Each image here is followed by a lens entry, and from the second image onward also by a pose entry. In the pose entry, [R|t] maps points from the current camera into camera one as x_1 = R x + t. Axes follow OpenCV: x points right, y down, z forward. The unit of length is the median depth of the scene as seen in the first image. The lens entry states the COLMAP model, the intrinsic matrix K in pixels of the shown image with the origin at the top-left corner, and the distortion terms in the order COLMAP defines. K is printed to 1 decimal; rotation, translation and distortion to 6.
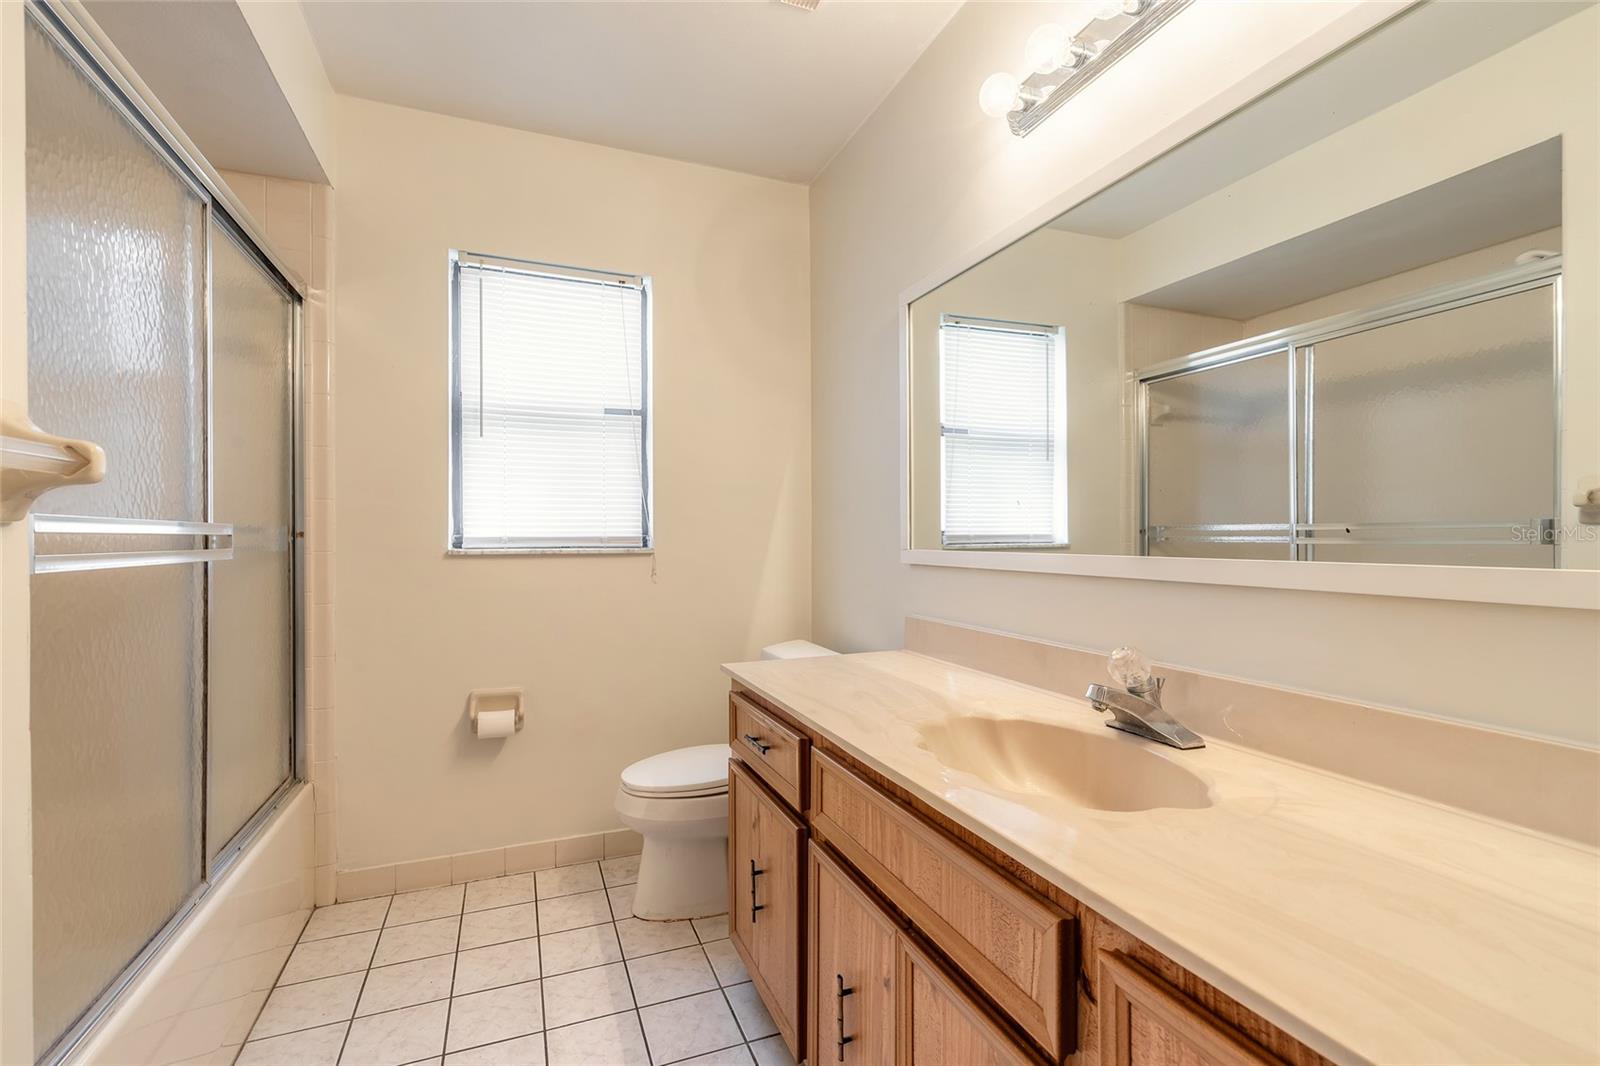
lens RADIAL K [[722.6, 0, 794.0], [0, 722.6, 537.8], [0, 0, 1]] dist [0.009141, 0.000044]
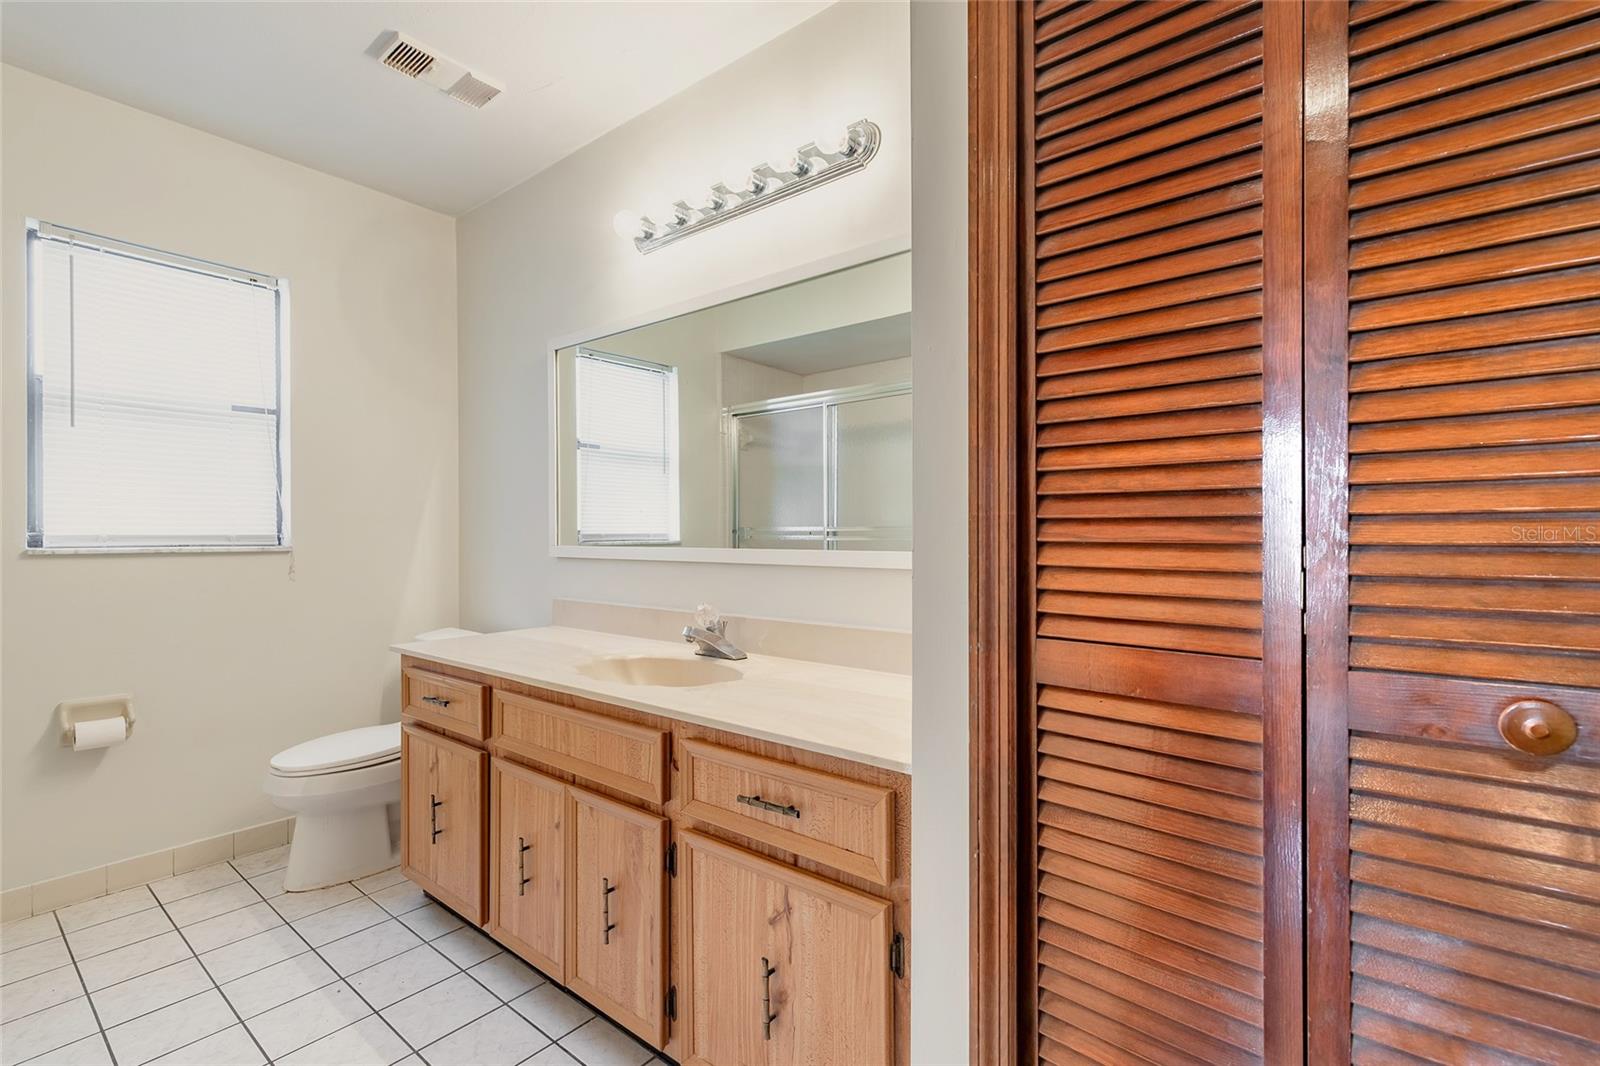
lens RADIAL K [[722.6, 0, 796.3], [0, 722.6, 537.6], [0, 0, 1]] dist [0.009141, 0.000044]
pose [[0.871620, -0.000716, 0.490181, -0.084367], [-0.000588, 0.999997, 0.002506, -0.000791], [-0.490181, -0.002472, 0.871617, -0.270040]]
